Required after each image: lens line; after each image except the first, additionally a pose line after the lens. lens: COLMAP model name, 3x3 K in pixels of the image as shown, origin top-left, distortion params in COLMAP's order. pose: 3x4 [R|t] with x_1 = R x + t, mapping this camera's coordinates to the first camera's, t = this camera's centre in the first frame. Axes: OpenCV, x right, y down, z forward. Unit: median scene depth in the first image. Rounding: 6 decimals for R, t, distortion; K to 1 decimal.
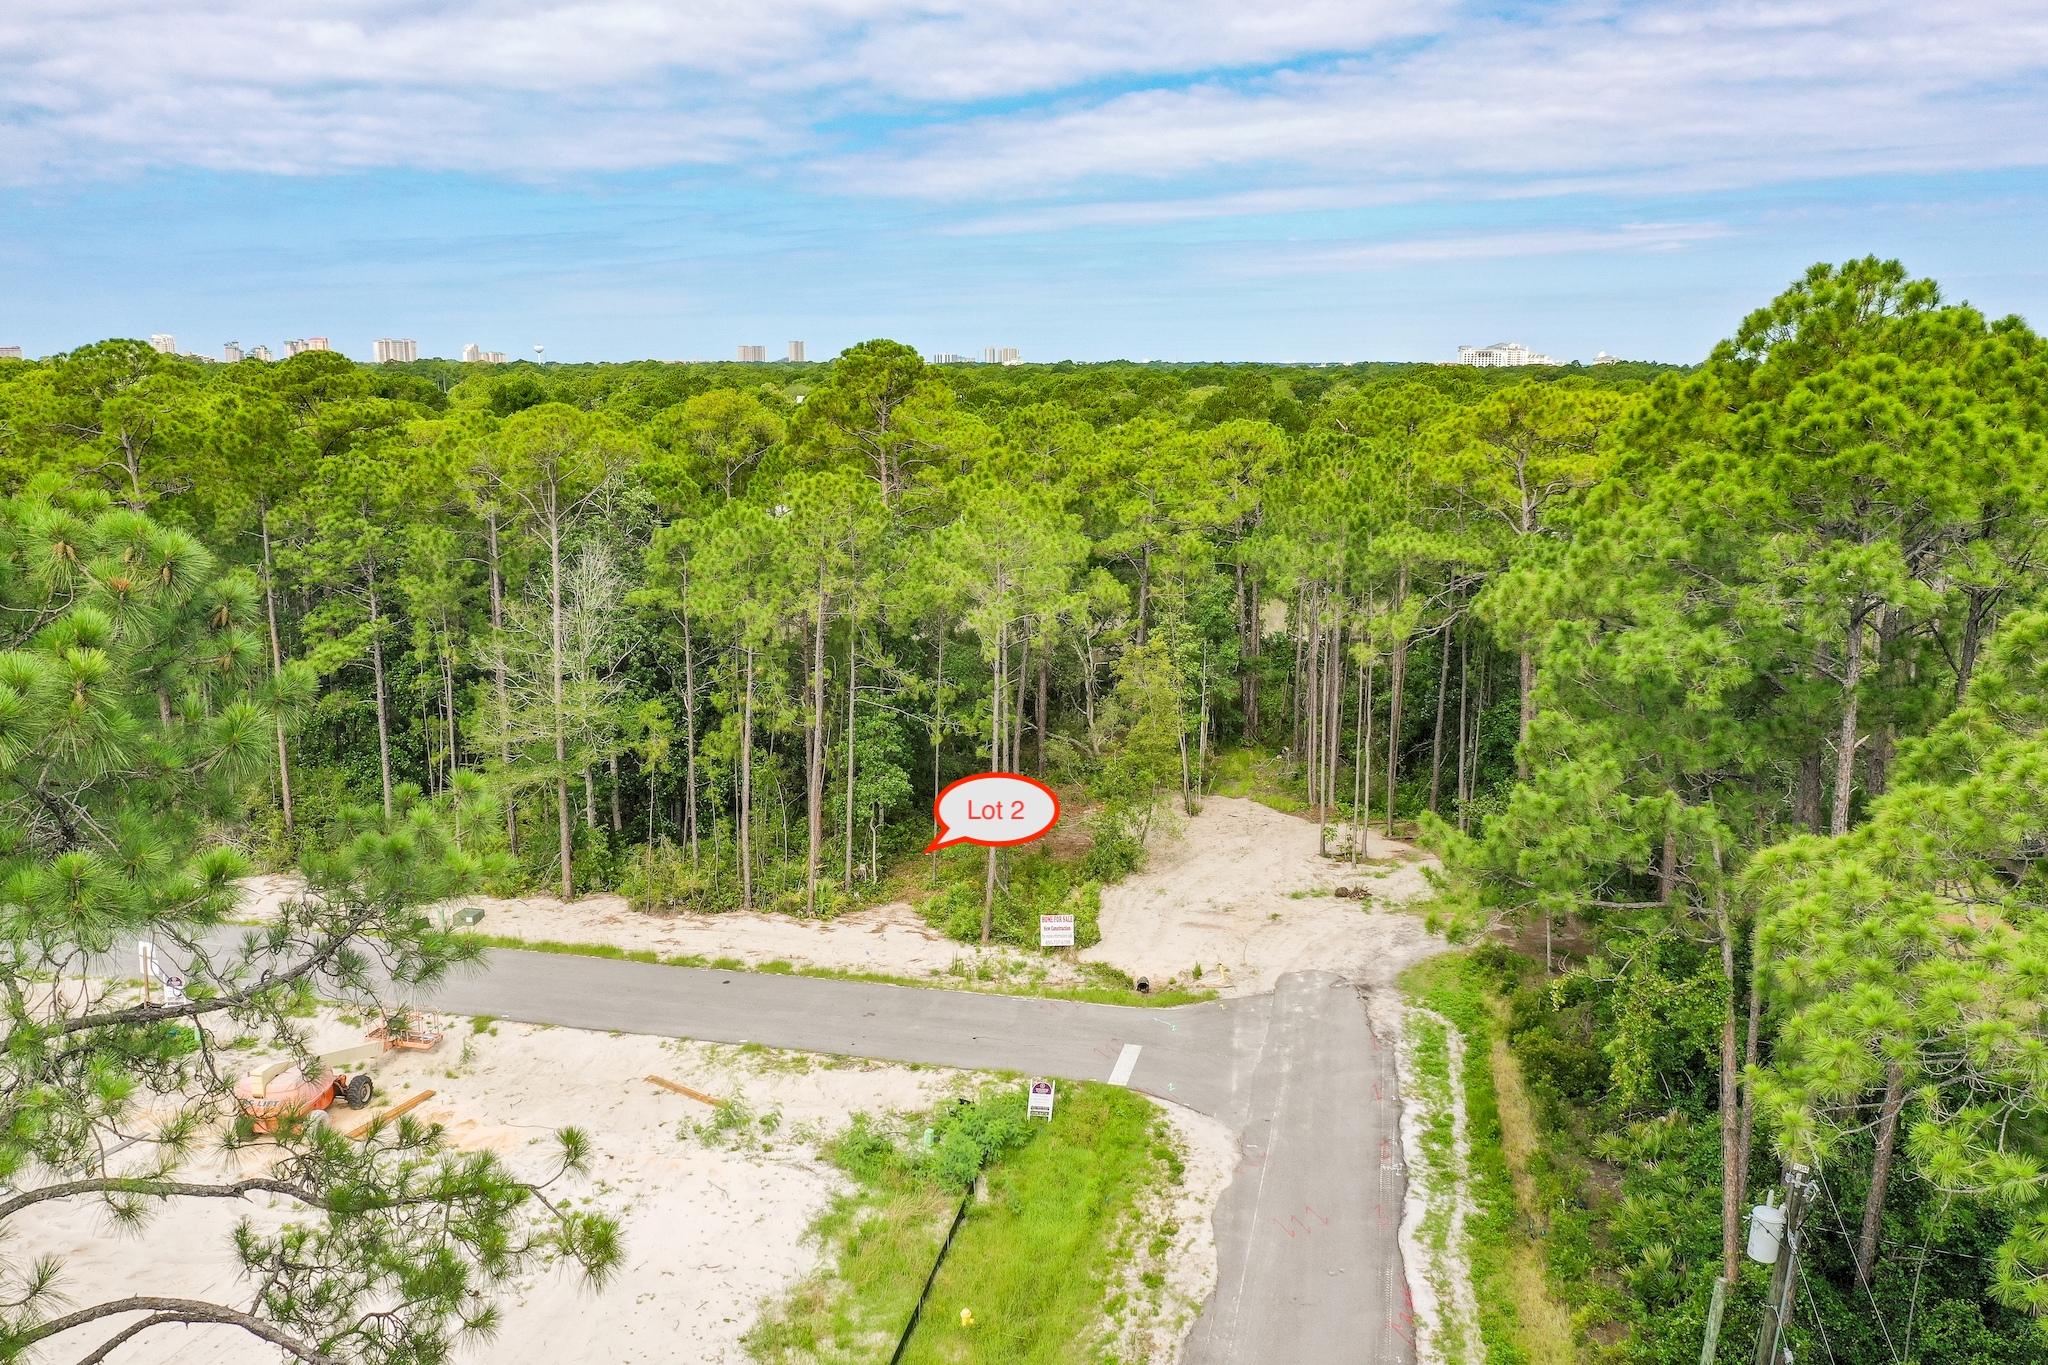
lens RADIAL K [[1608.0, 0, 1030.7], [0, 1608.0, 678.4], [0, 0, 1]] dist [0.005585, -0.000719]
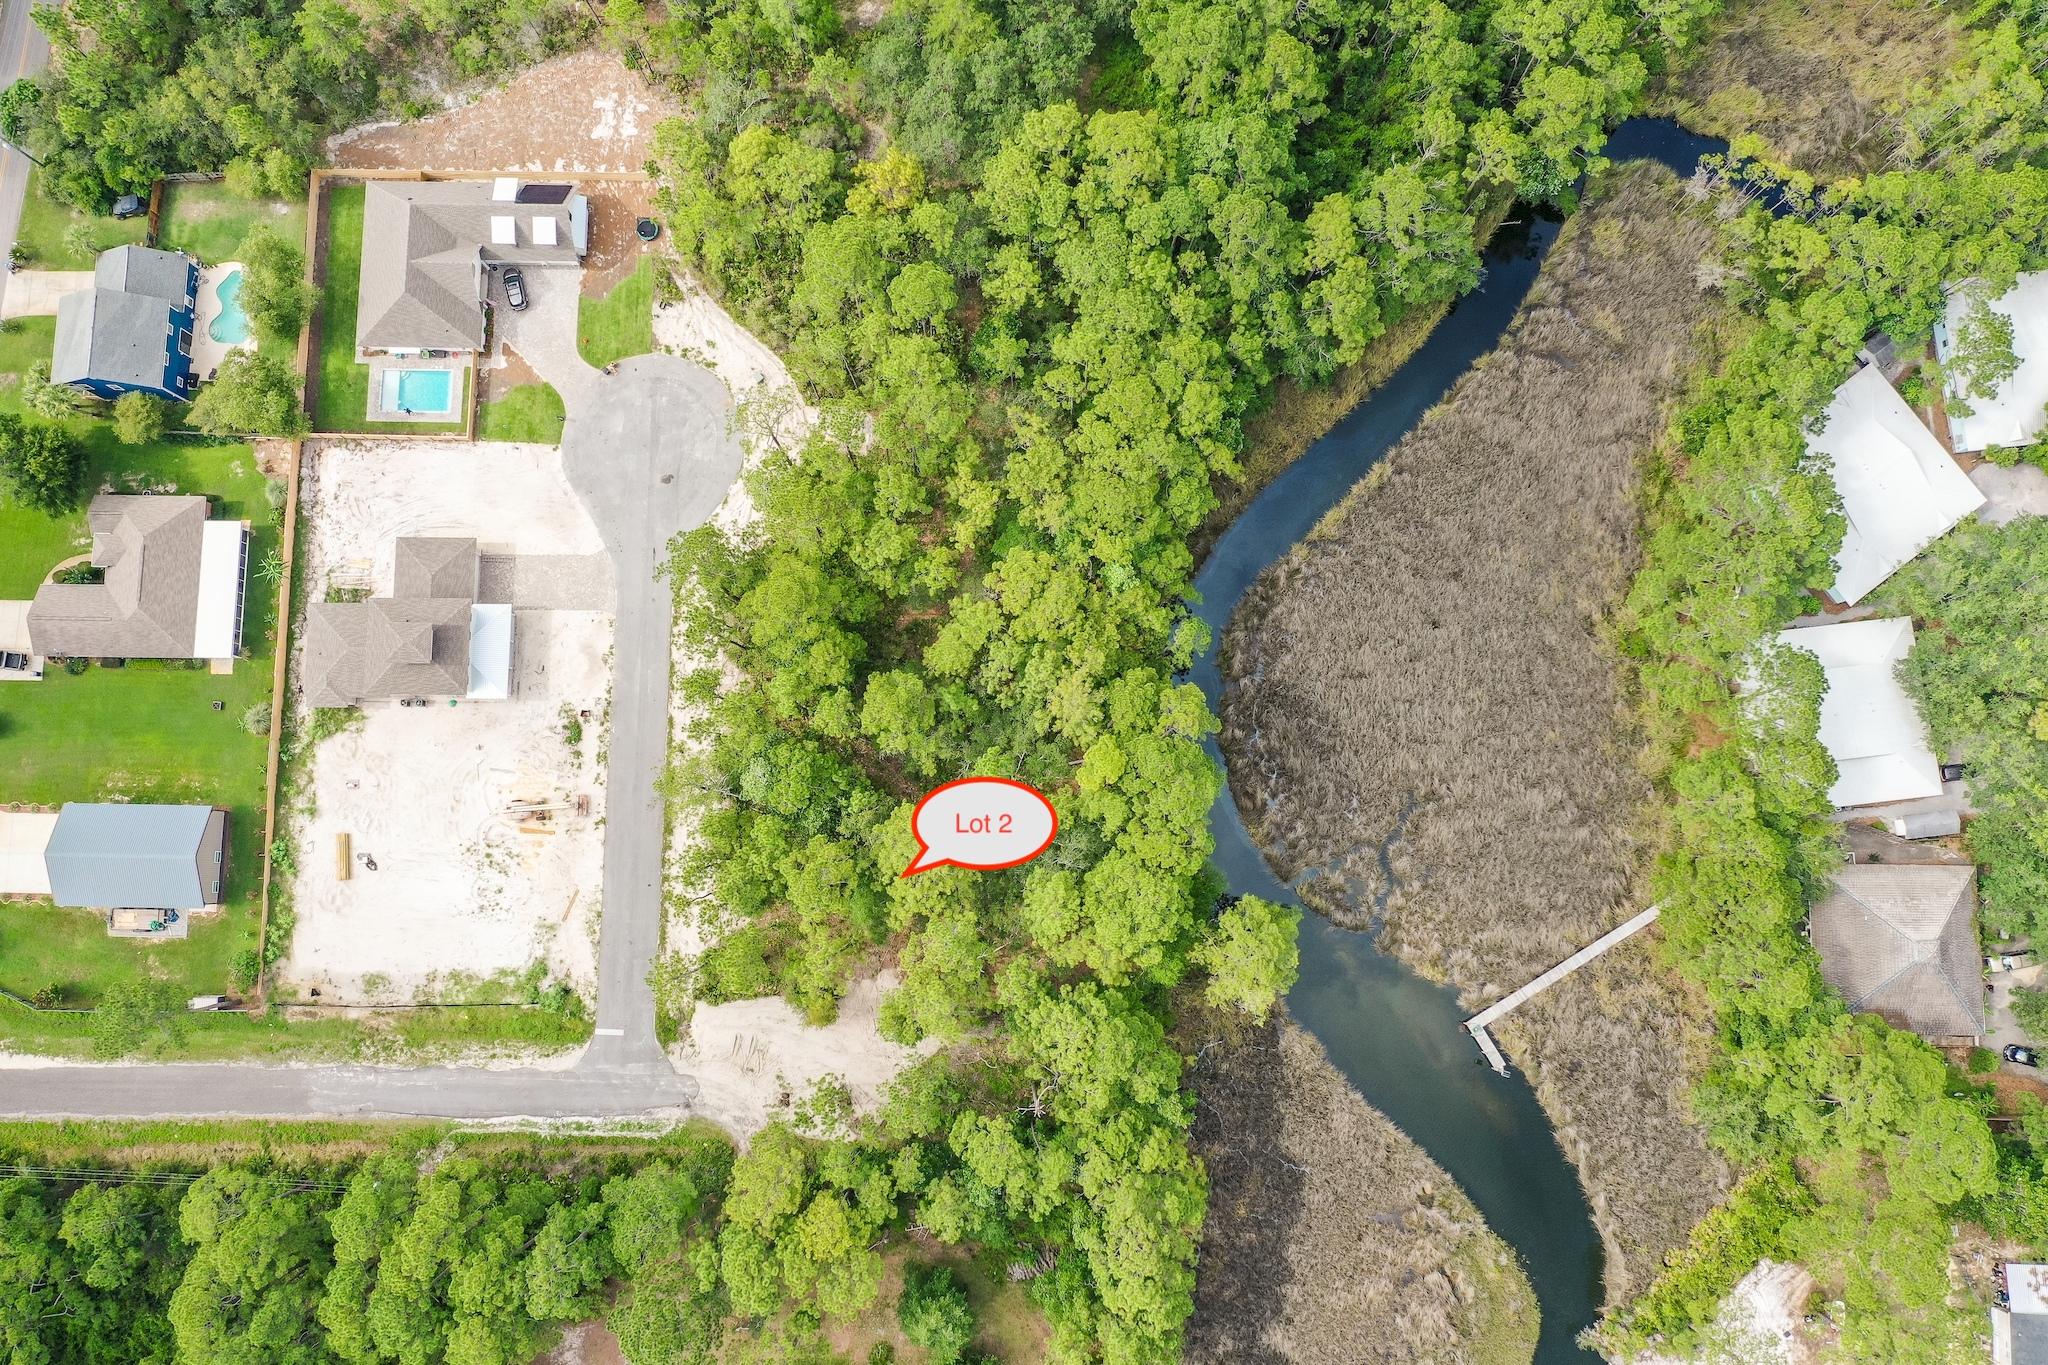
lens RADIAL K [[1608.0, 0, 1024.2], [0, 1608.0, 682.5], [0, 0, 1]] dist [0.005585, -0.000719]
pose [[0.204632, 0.971652, -0.118402, -0.073405], [-0.182753, 0.156760, 0.970581, -3.302949], [0.961627, -0.176973, 0.209650, 1.299972]]
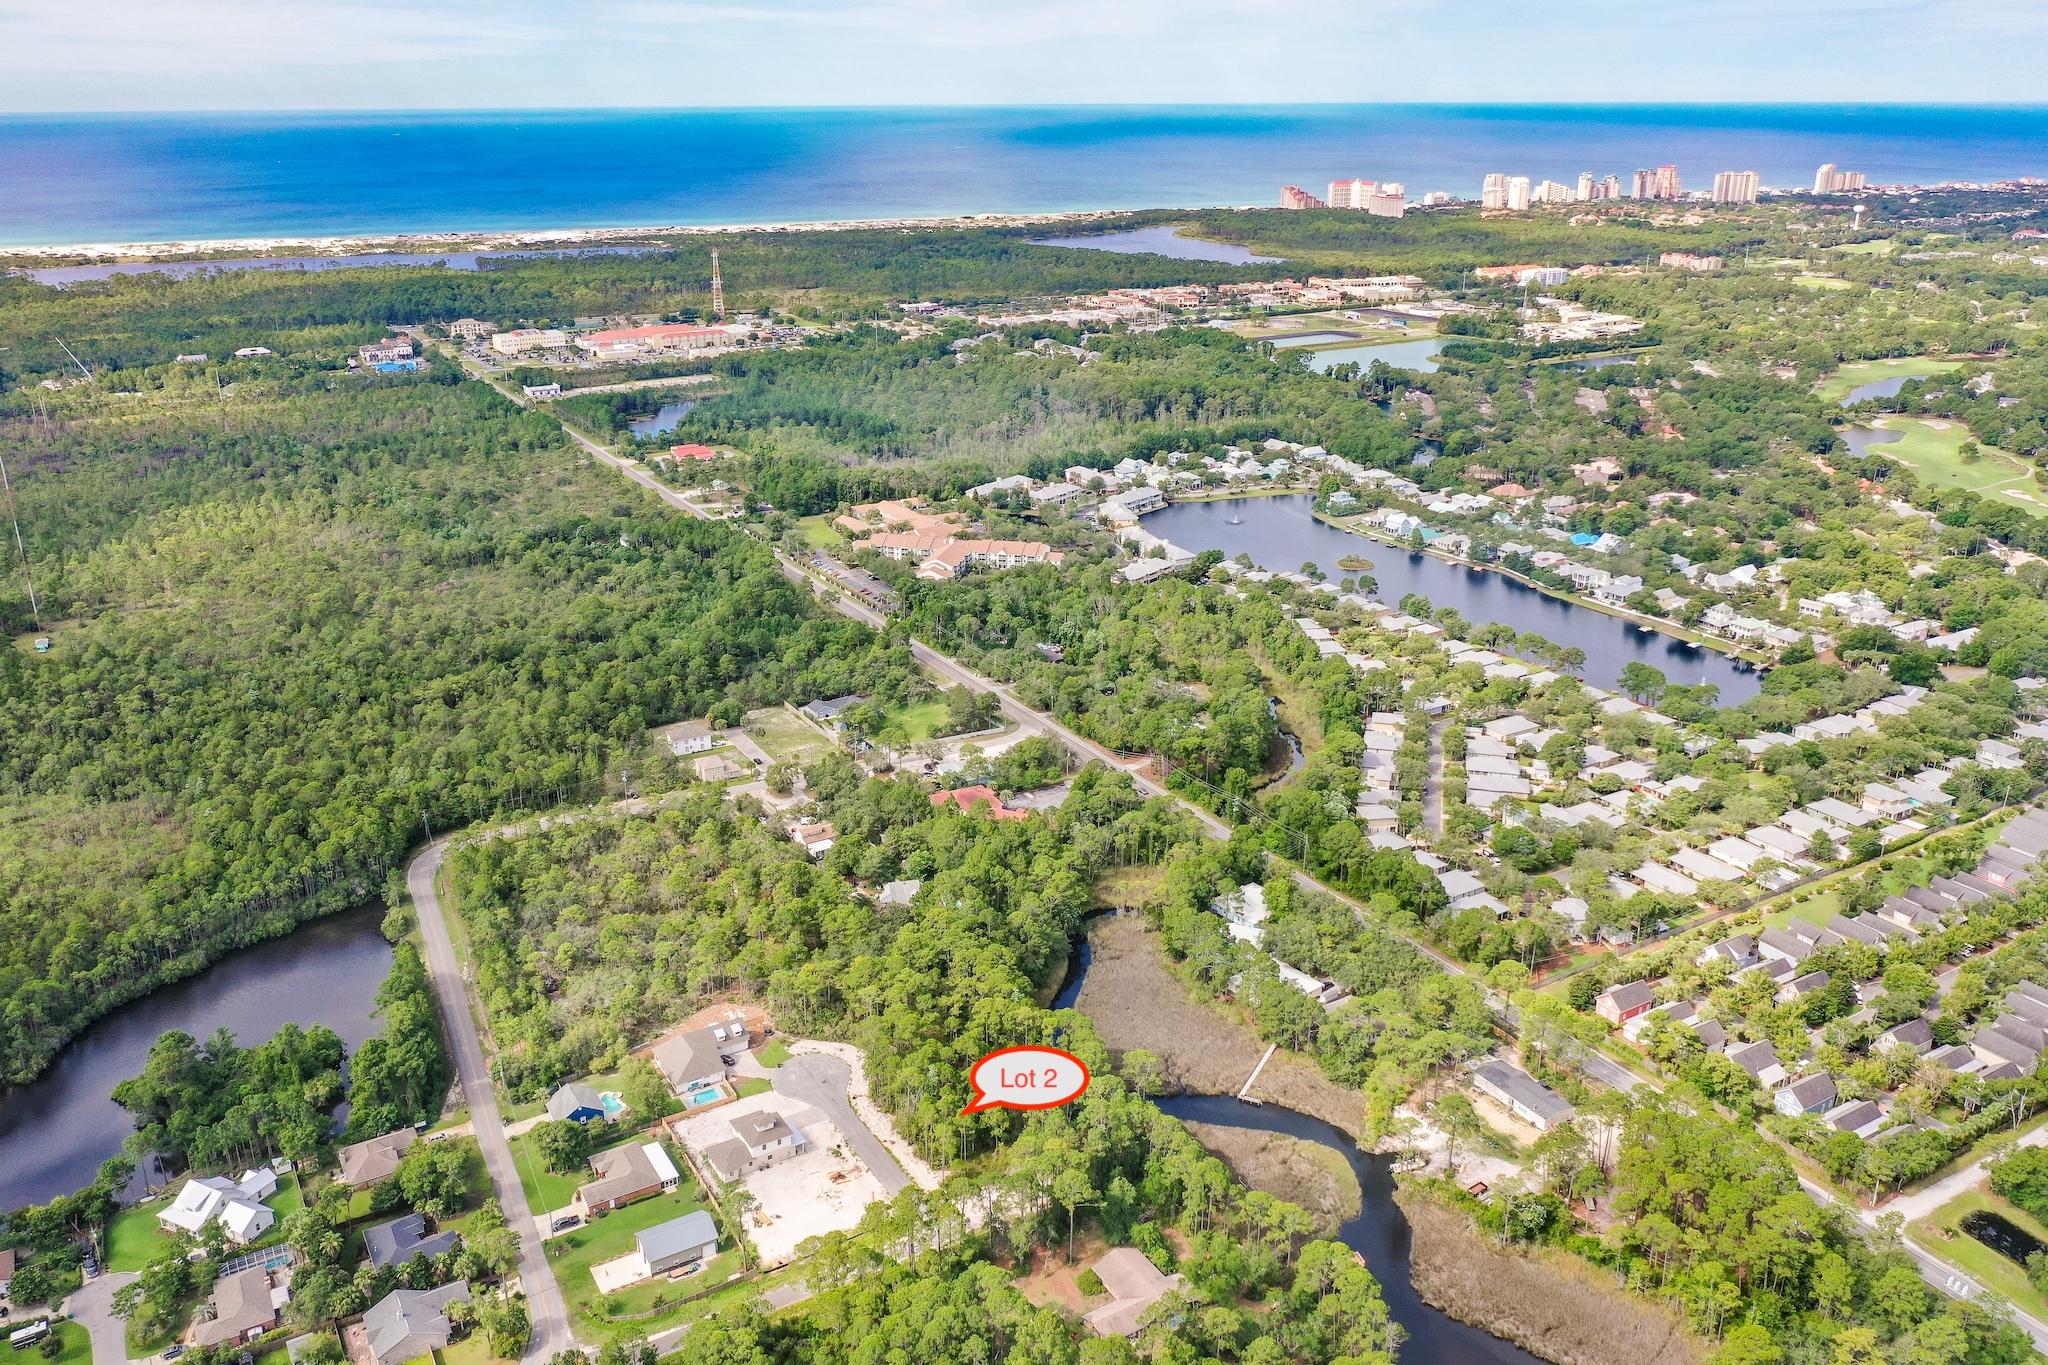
lens RADIAL K [[1608.0, 0, 1036.0], [0, 1608.0, 675.4], [0, 0, 1]] dist [0.005585, -0.000719]
pose [[0.694818, 0.242534, -0.677056, 4.620106], [-0.138668, 0.968935, 0.204785, -3.590520], [0.705691, -0.048403, 0.706865, -3.474775]]
